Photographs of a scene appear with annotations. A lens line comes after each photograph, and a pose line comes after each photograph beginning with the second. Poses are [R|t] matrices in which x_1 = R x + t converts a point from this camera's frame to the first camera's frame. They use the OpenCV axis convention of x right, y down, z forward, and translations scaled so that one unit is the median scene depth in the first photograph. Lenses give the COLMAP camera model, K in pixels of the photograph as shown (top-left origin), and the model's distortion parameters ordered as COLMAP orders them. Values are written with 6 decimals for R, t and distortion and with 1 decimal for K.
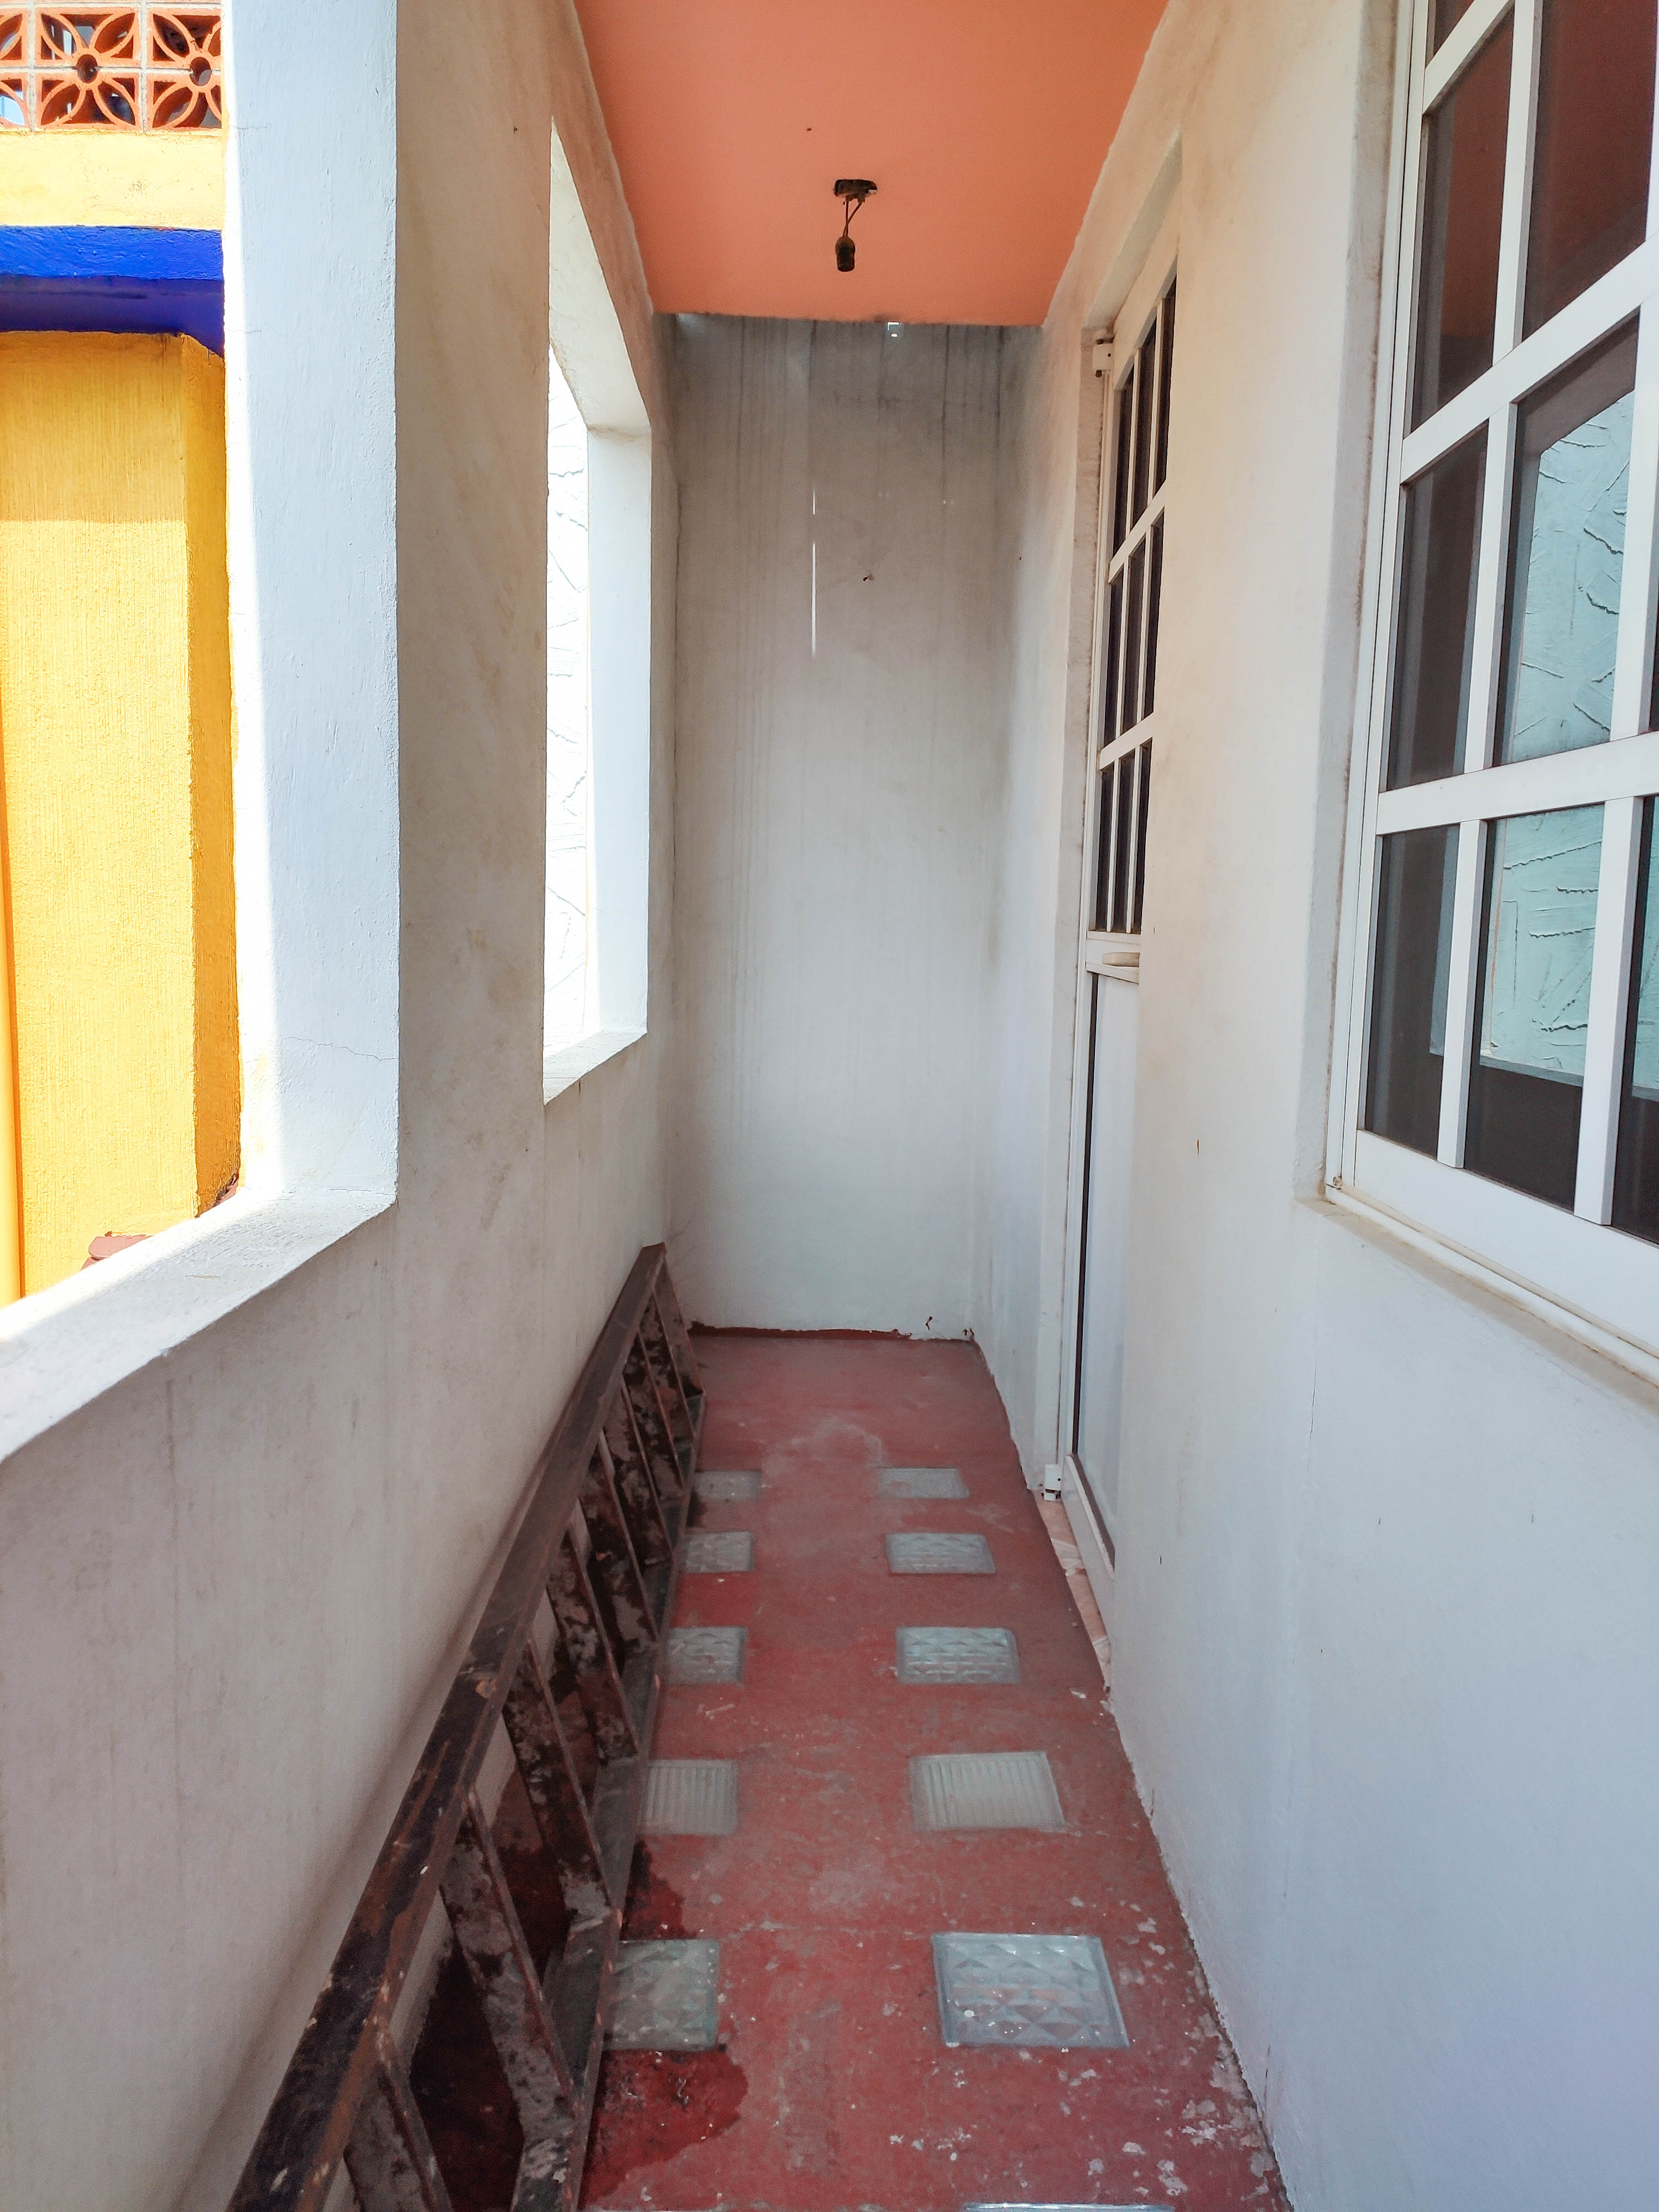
lens RADIAL K [[1721.4, 0, 829.5], [0, 1721.4, 1106.0], [0, 0, 1]] dist [0.036392, -0.009100]
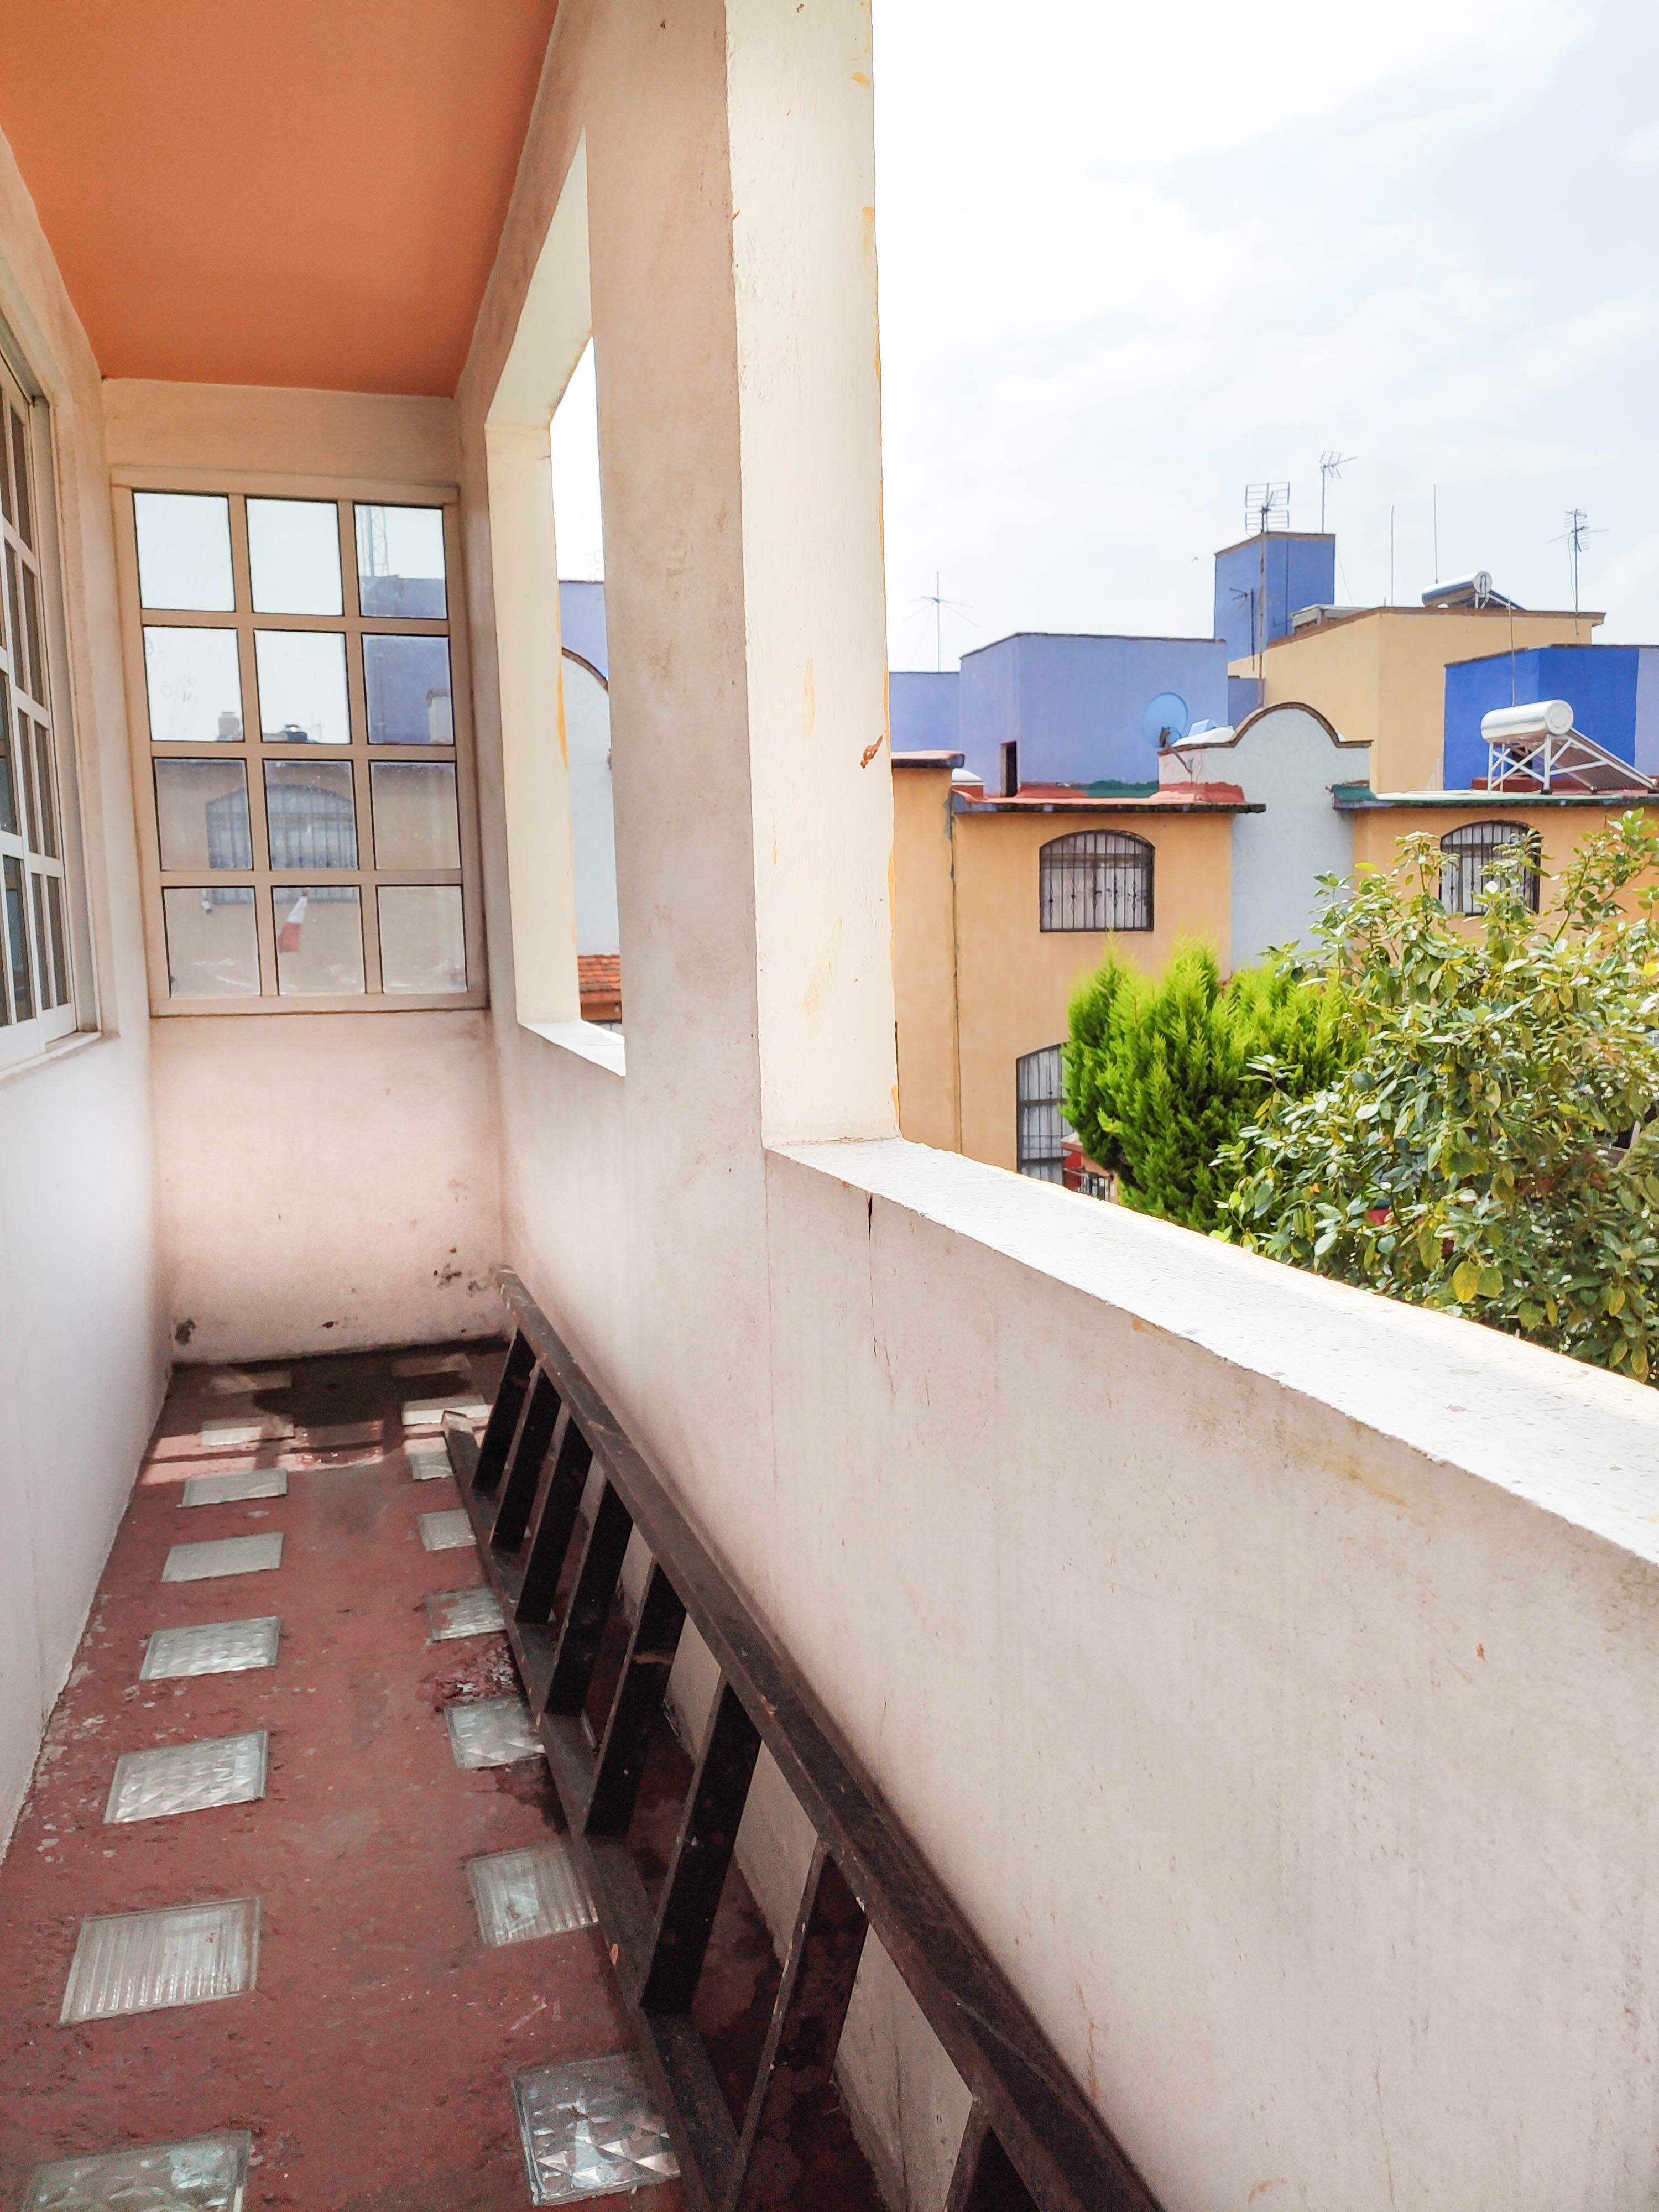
lens RADIAL K [[1721.4, 0, 829.5], [0, 1721.4, 1106.0], [0, 0, 1]] dist [0.036392, -0.009100]
pose [[-0.961136, 0.050996, -0.271326, -0.010048], [-0.011668, 0.974410, 0.224473, -0.205045], [0.275830, 0.218915, -0.935945, 1.954458]]
